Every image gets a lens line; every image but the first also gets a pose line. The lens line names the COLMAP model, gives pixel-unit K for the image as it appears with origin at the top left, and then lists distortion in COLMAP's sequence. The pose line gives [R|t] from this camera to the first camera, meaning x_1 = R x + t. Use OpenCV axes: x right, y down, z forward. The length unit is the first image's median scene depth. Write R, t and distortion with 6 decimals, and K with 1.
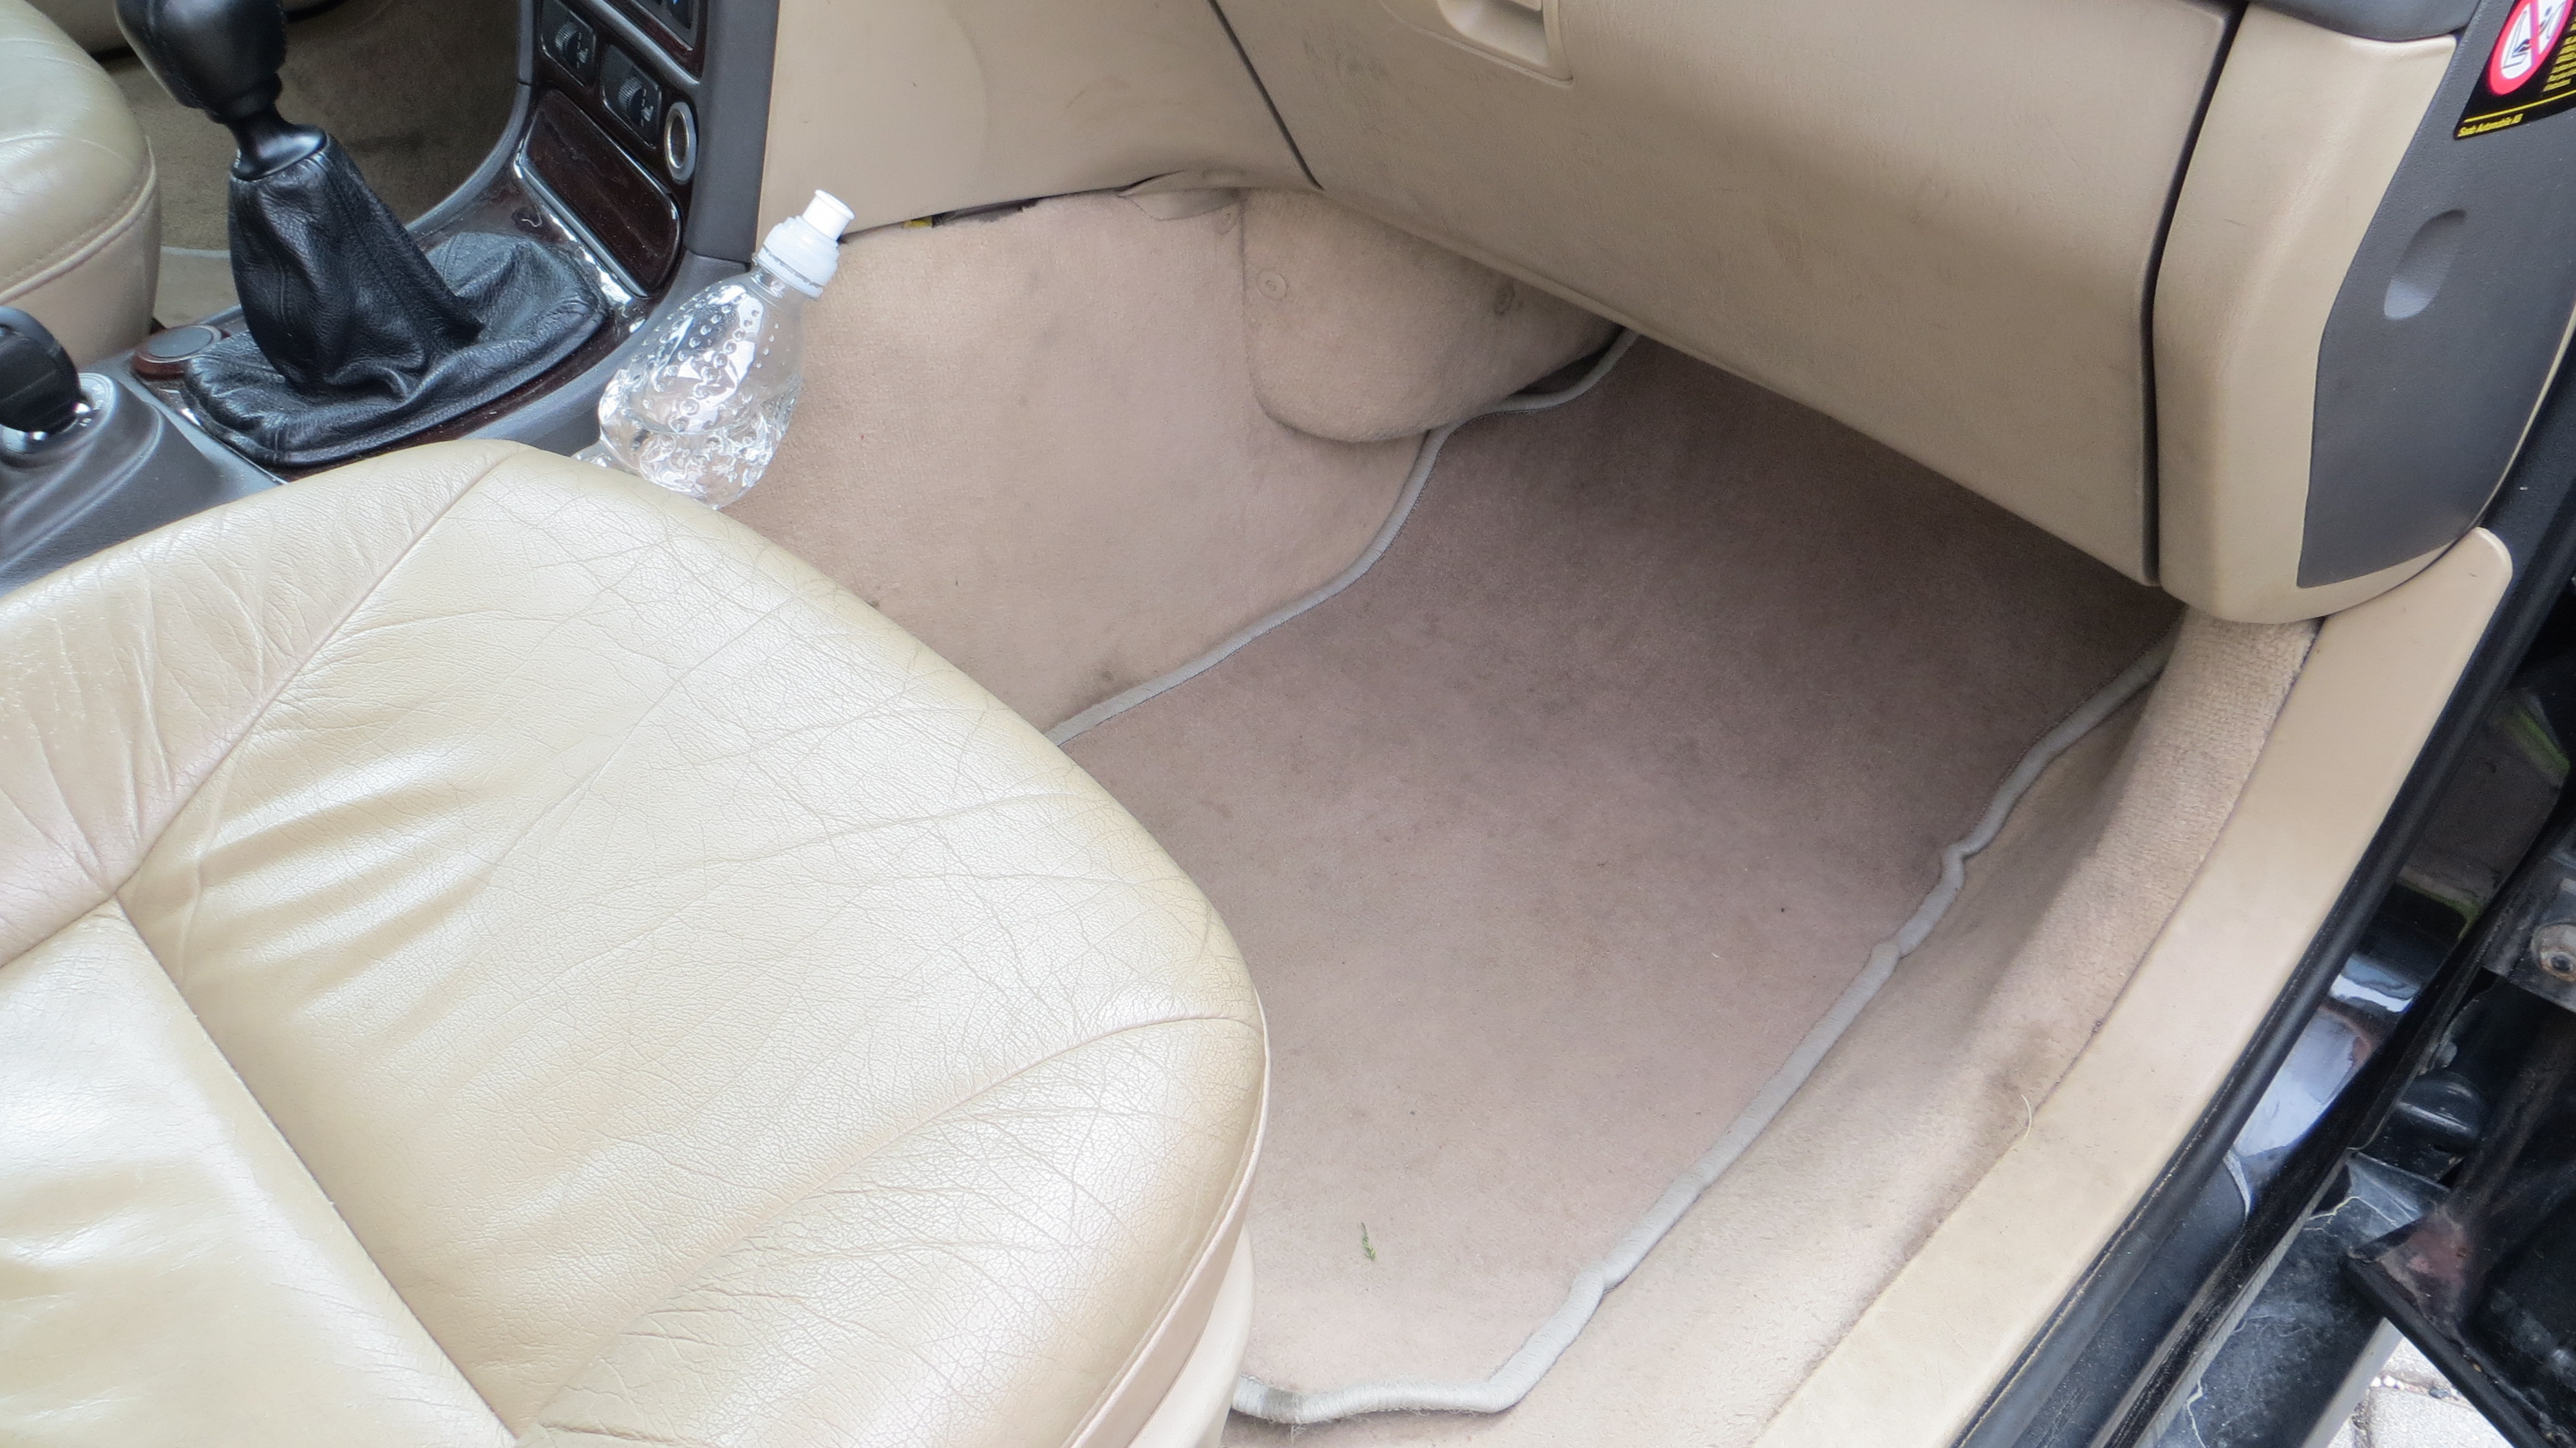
lens RADIAL K [[1926.7, 0, 1283.6], [0, 1926.7, 733.7], [0, 0, 1]] dist [-0.012828, -0.006161]
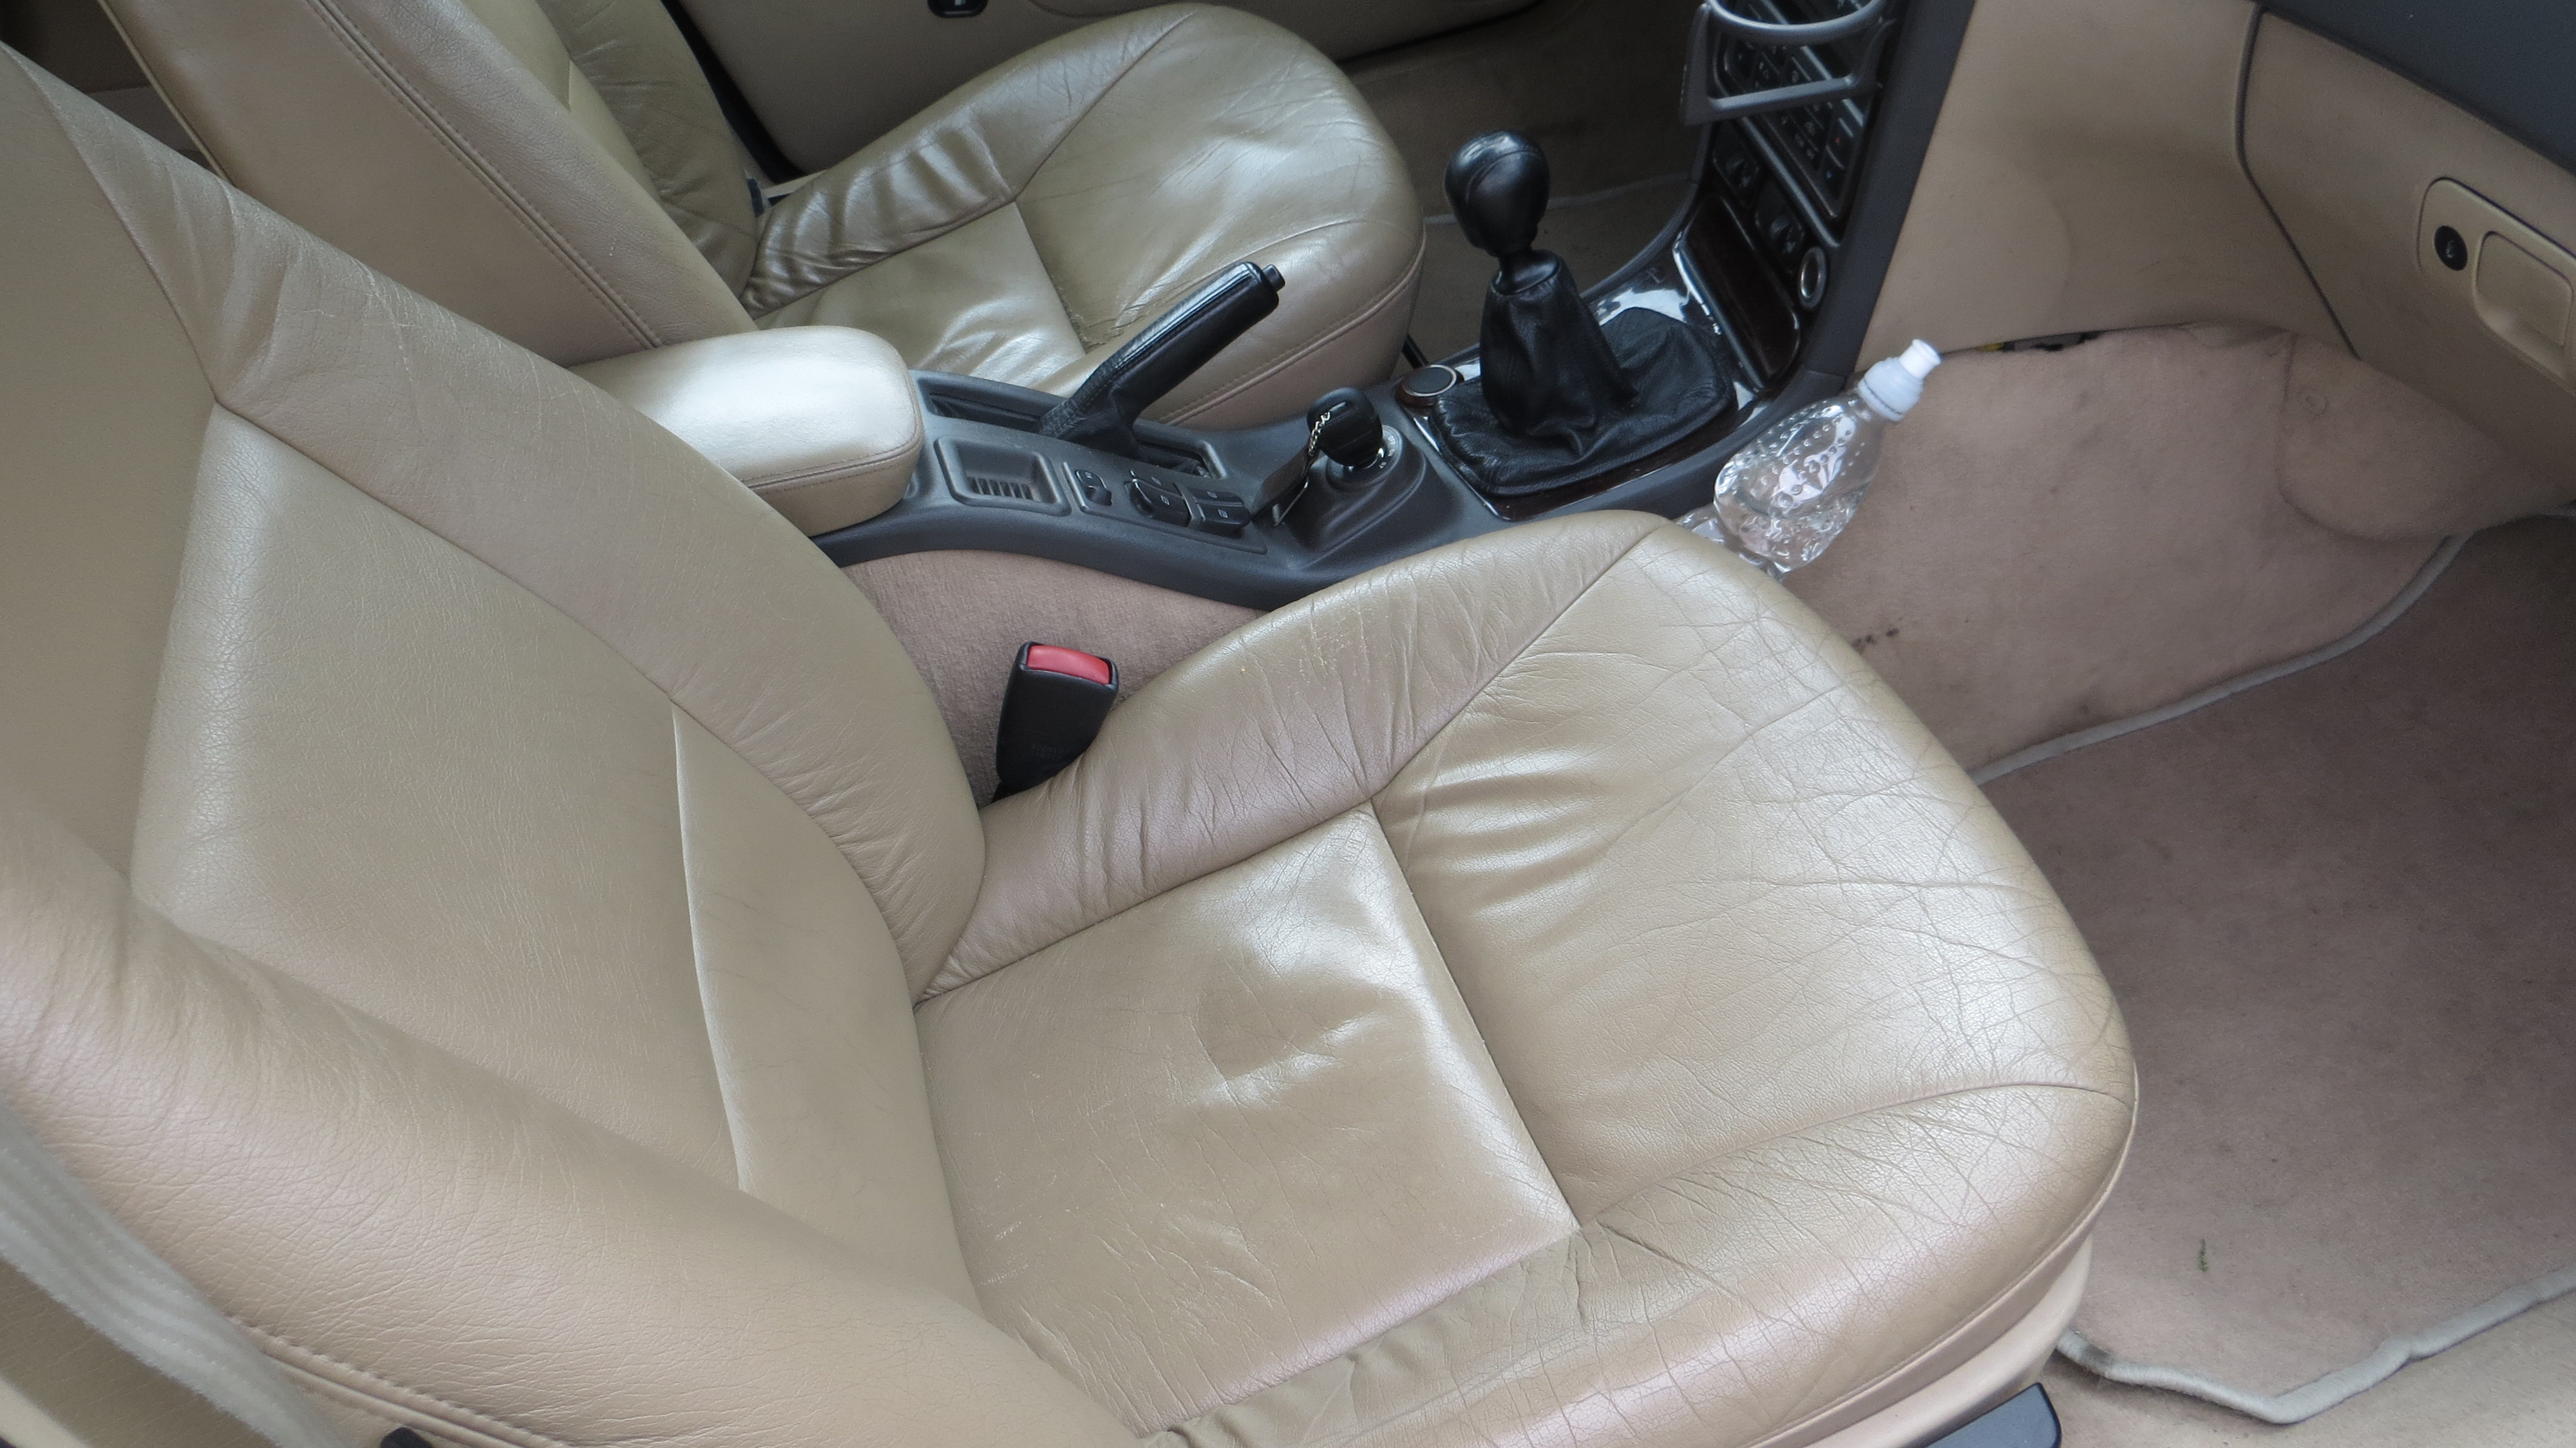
lens RADIAL K [[1926.7, 0, 1273.5], [0, 1926.7, 725.7], [0, 0, 1]] dist [-0.012828, -0.006161]
pose [[0.867551, 0.196665, -0.456814, 0.021016], [-0.147845, 0.978955, 0.140675, -0.152218], [0.474866, -0.054505, 0.878369, -0.340016]]
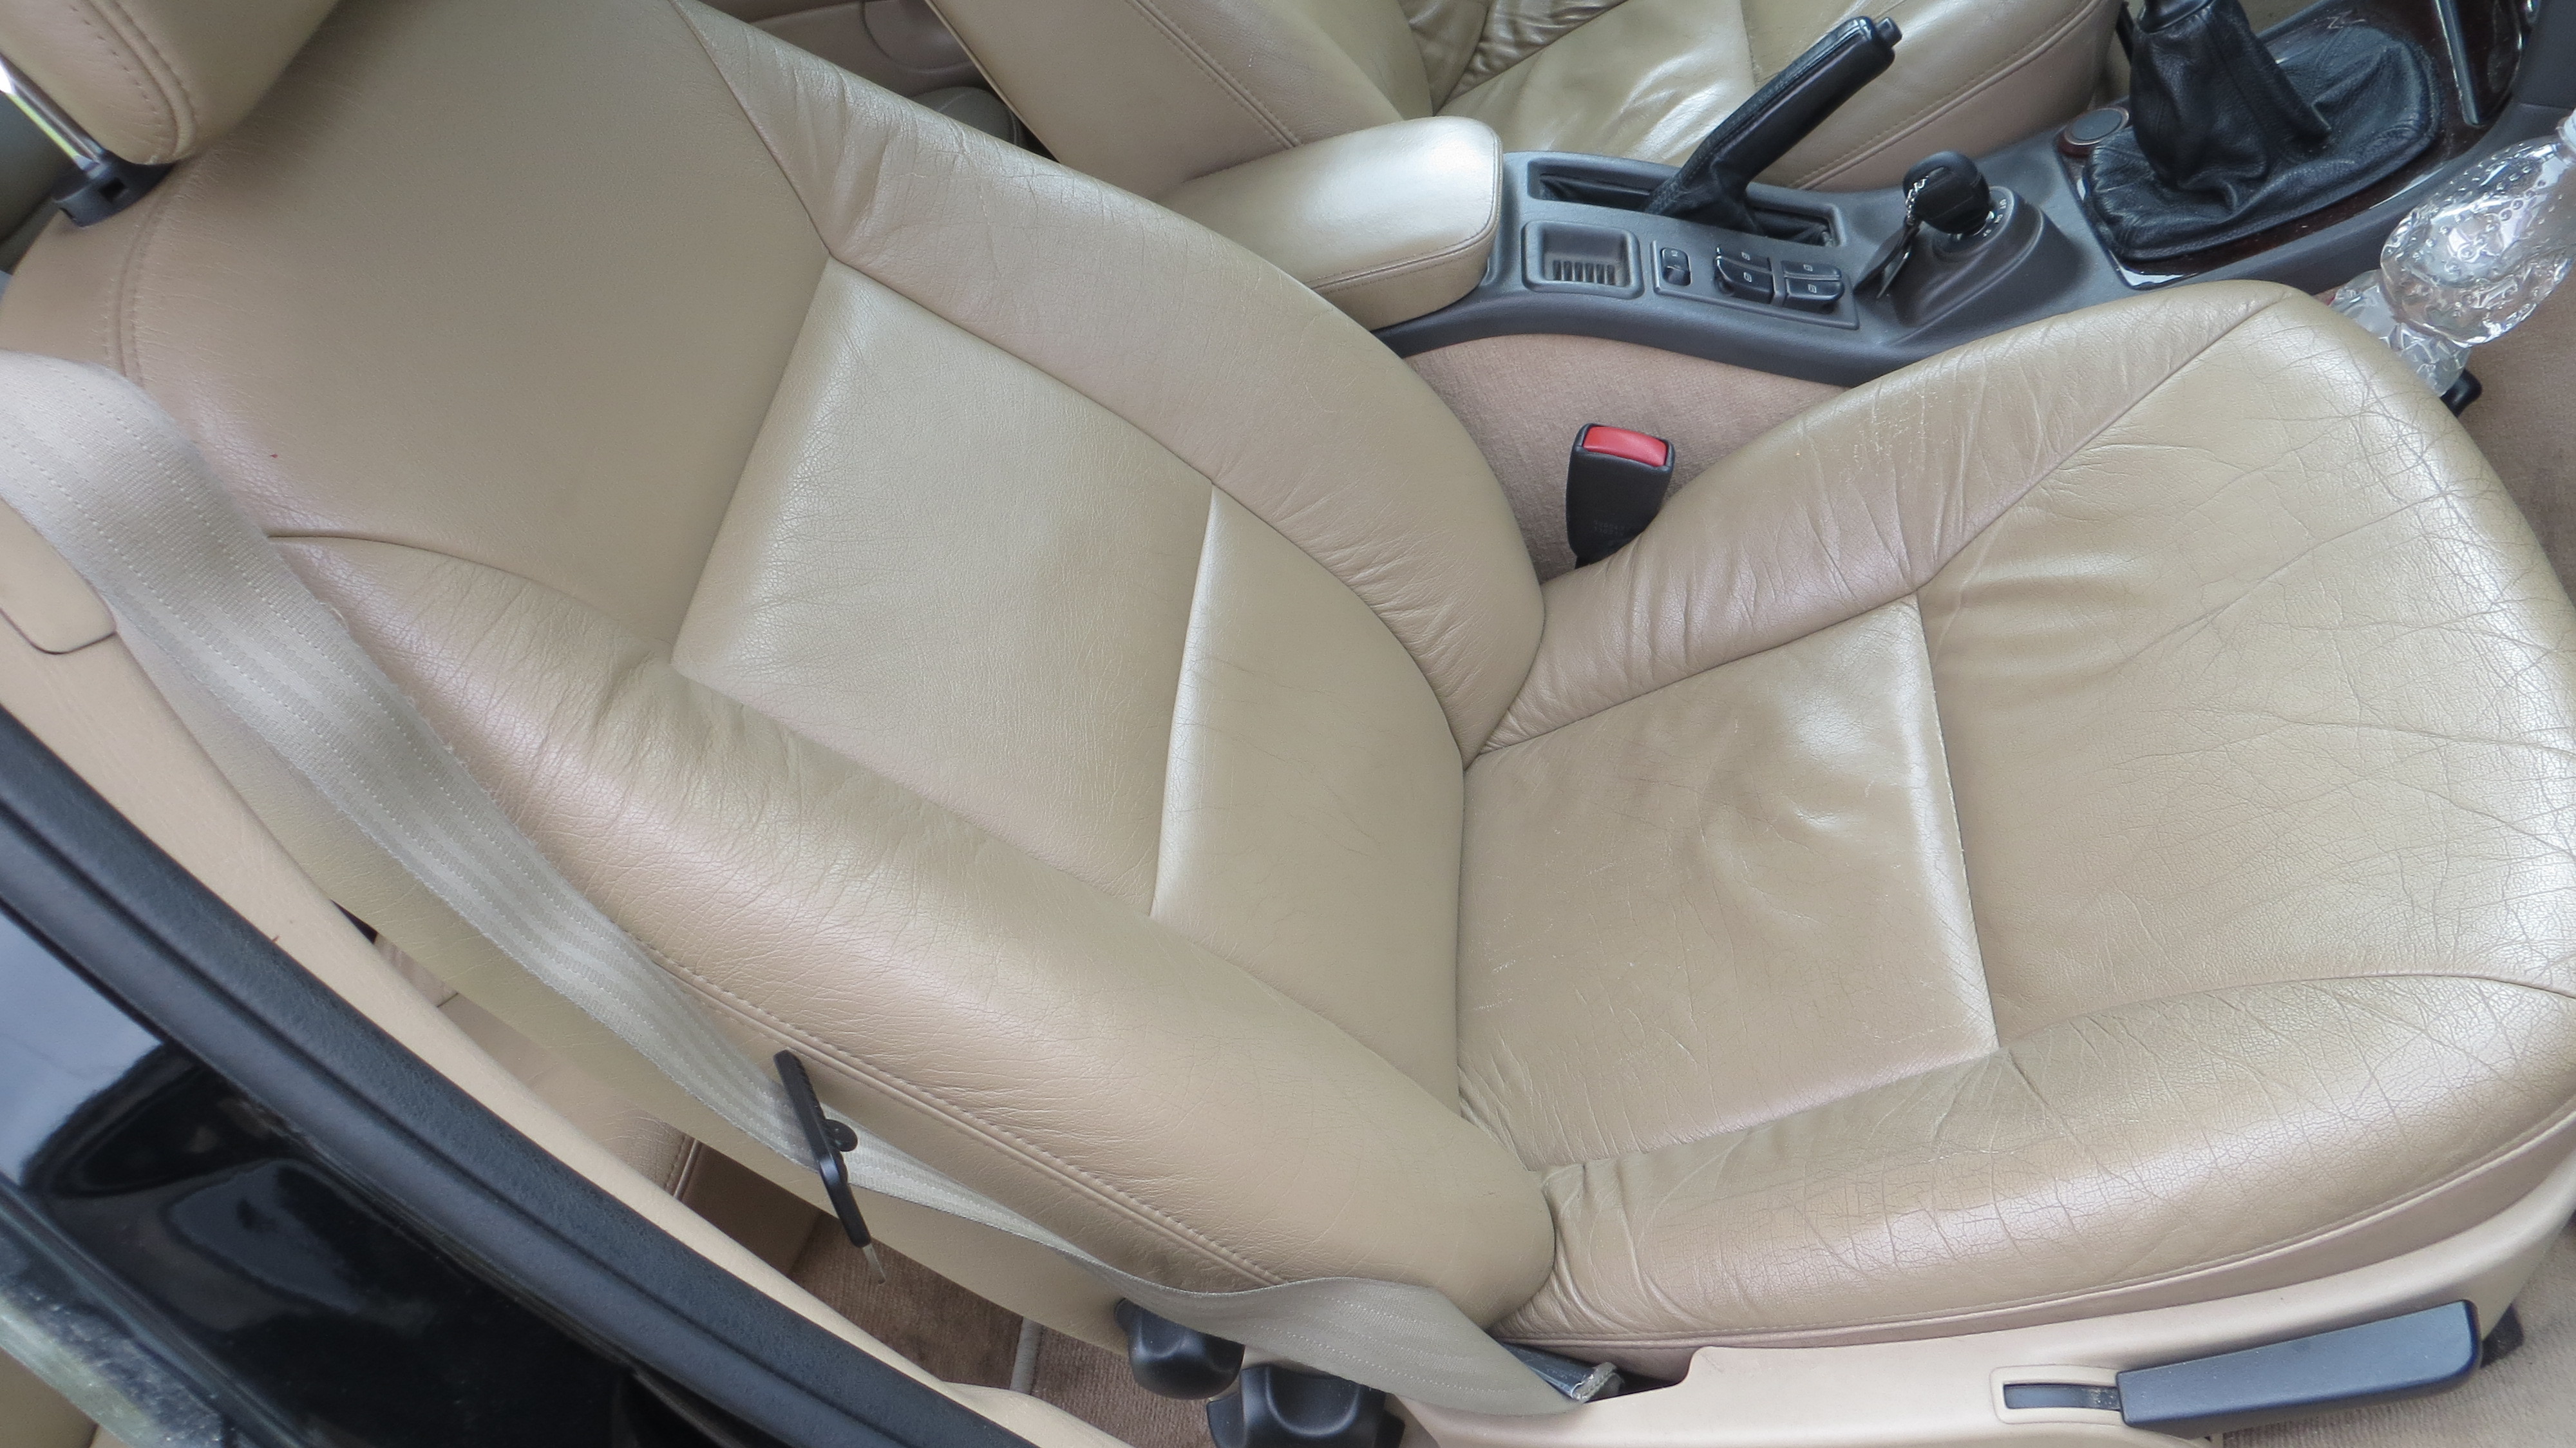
lens RADIAL K [[1926.7, 0, 1273.4], [0, 1926.7, 713.9], [0, 0, 1]] dist [-0.012828, -0.006161]
pose [[0.539535, 0.325411, -0.776537, 0.275053], [-0.075321, 0.937250, 0.340425, -0.254238], [0.838587, -0.125182, 0.530190, -0.207084]]
